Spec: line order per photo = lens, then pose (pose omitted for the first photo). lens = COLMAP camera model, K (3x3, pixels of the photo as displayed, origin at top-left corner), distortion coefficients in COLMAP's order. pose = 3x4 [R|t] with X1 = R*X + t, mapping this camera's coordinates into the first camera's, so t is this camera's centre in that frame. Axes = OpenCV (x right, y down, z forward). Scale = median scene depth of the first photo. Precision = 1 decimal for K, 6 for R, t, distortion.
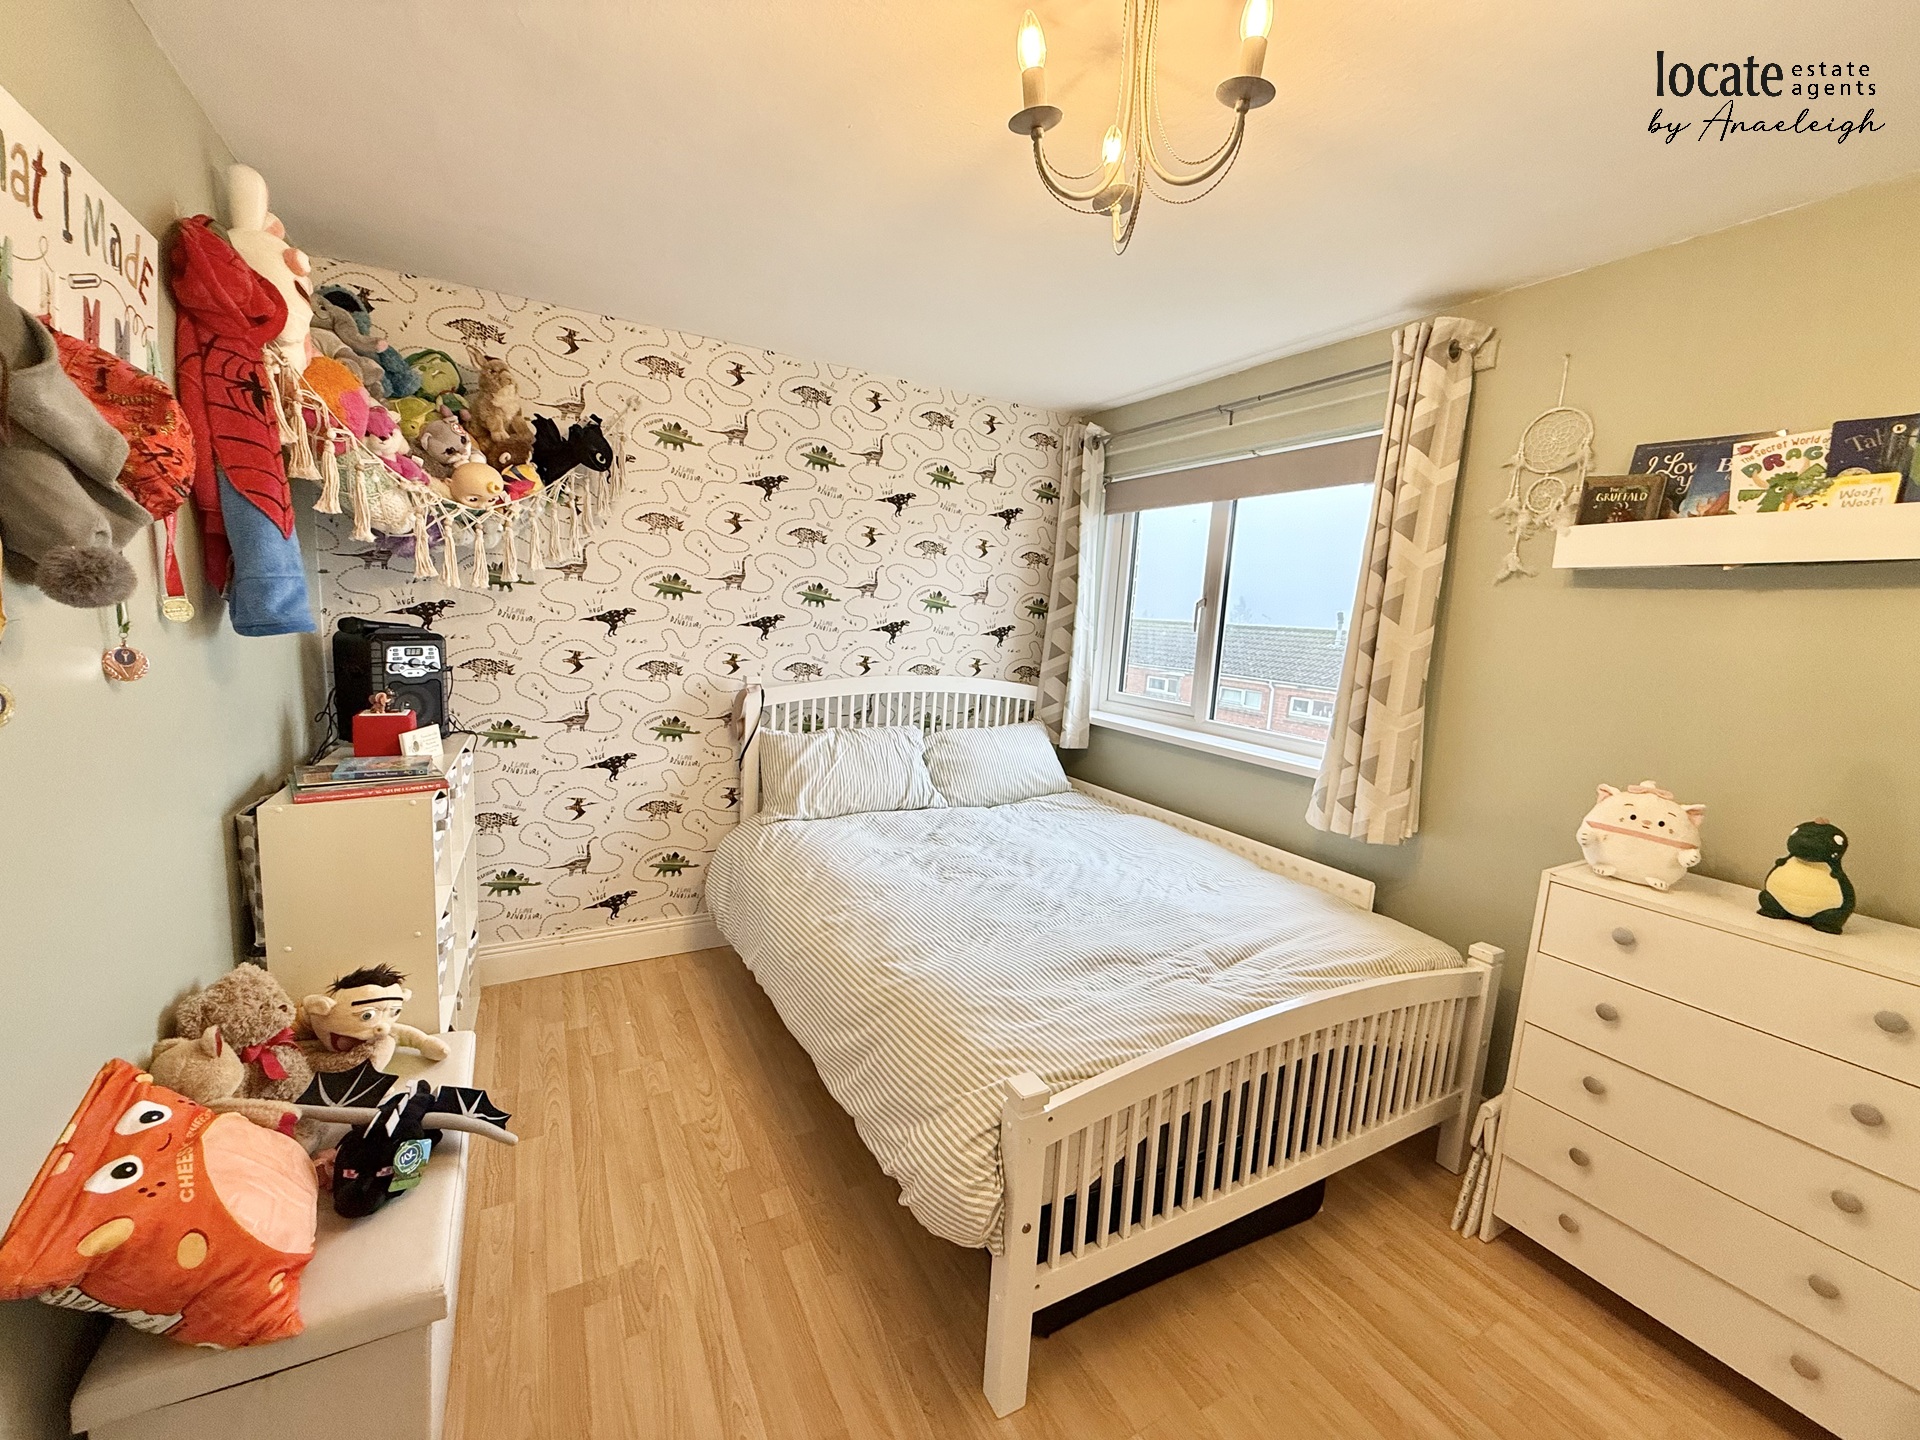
lens RADIAL K [[760.9, 0, 953.9], [0, 760.9, 720.6], [0, 0, 1]] dist [0.001316, -0.000337]
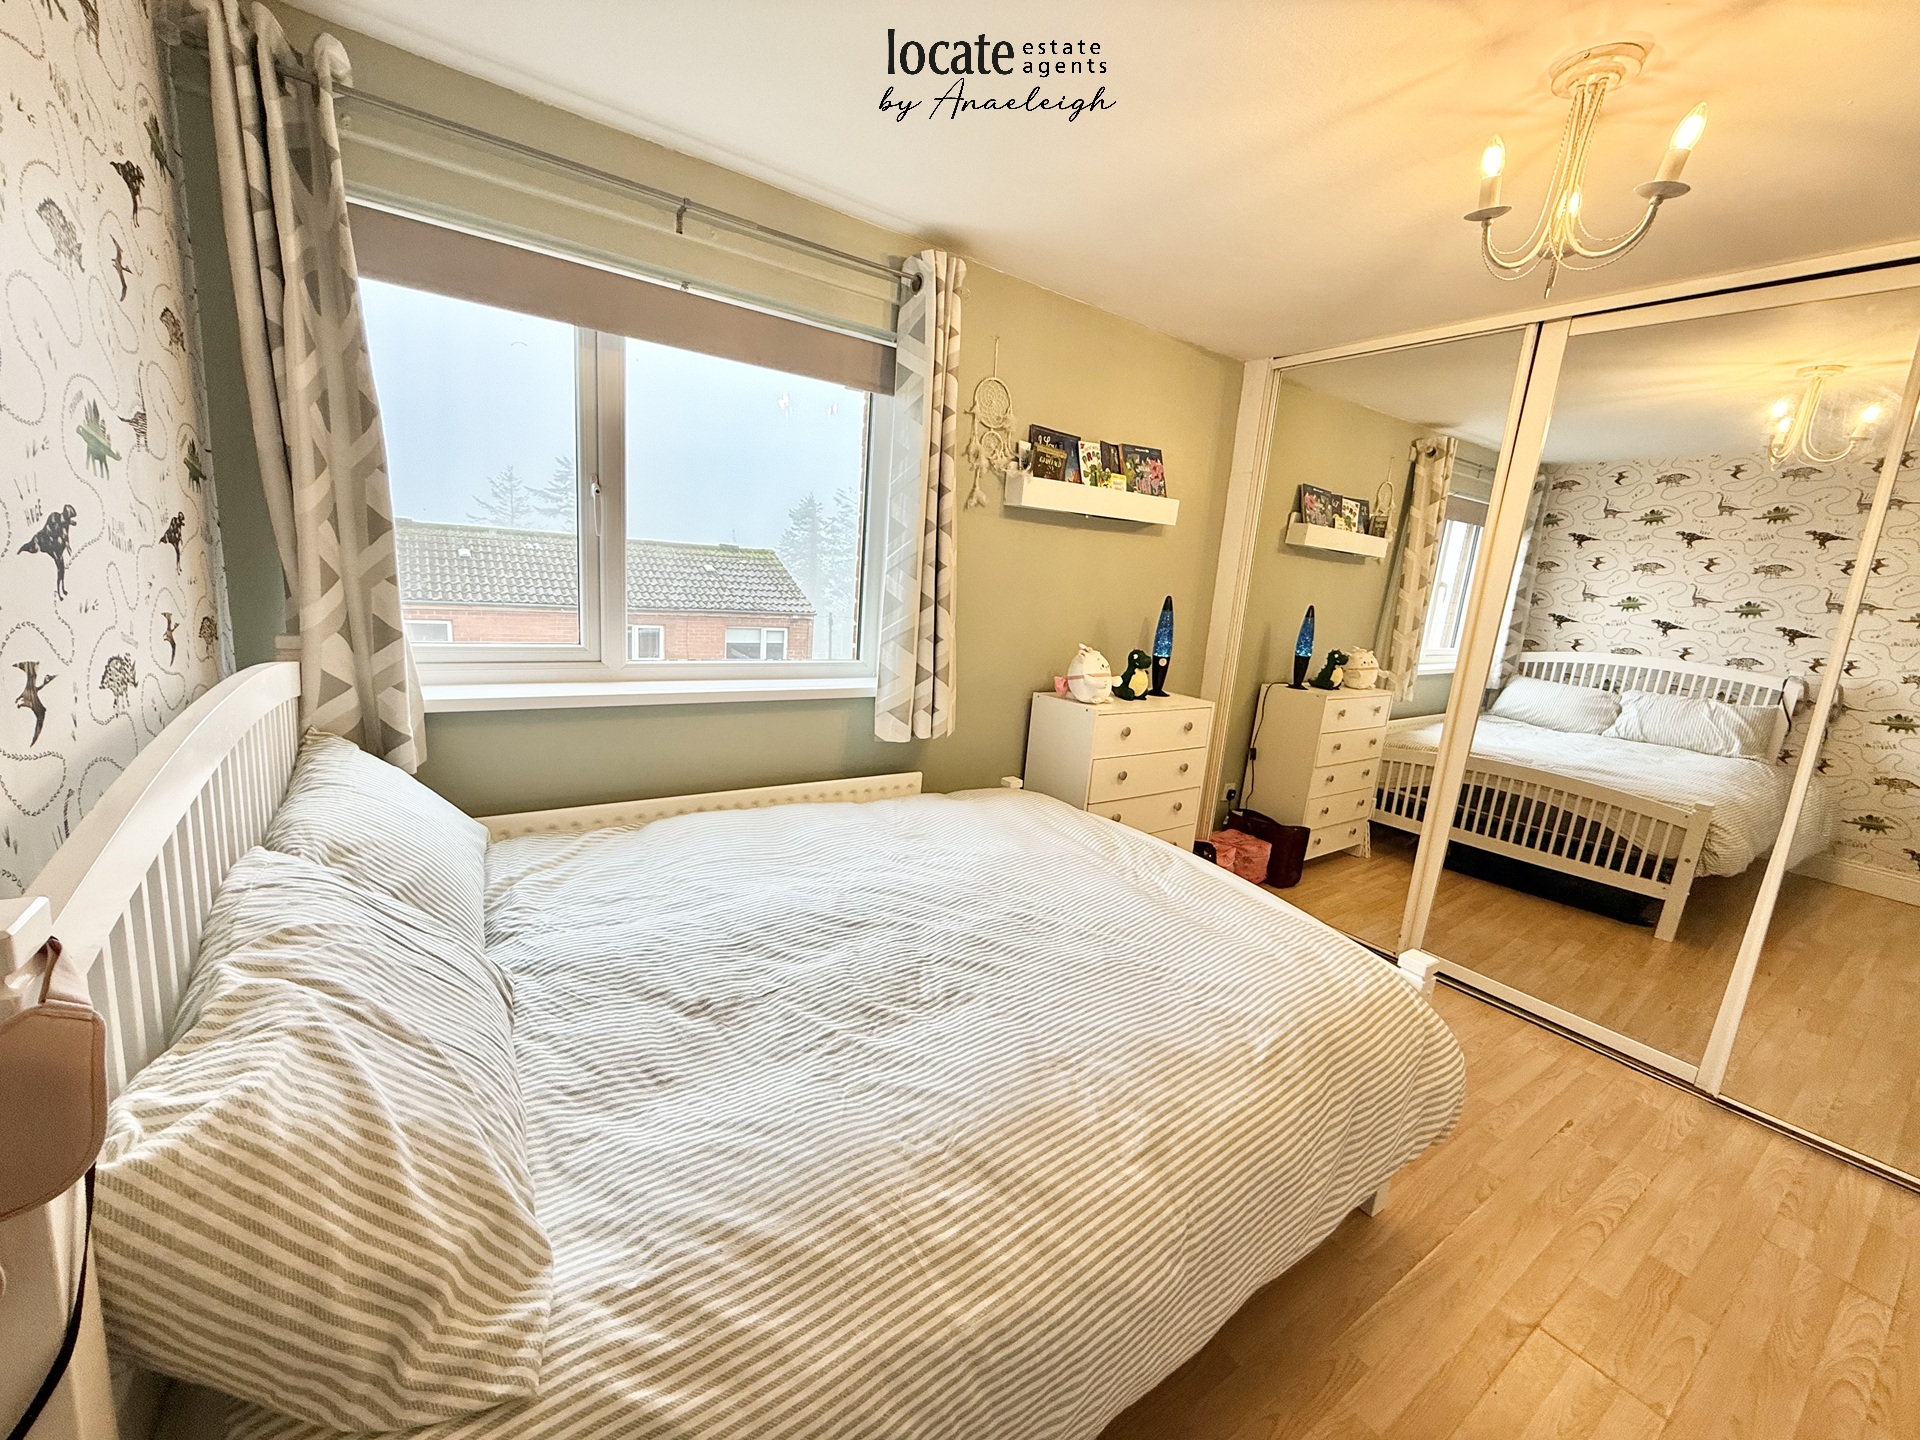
lens RADIAL K [[760.9, 0, 953.9], [0, 760.9, 720.6], [0, 0, 1]] dist [0.001316, -0.000337]
pose [[-0.095373, -0.260237, 0.960823, -0.494365], [0.058466, 0.962092, 0.266385, -0.150798], [-0.993723, 0.081581, -0.076543, 0.954680]]
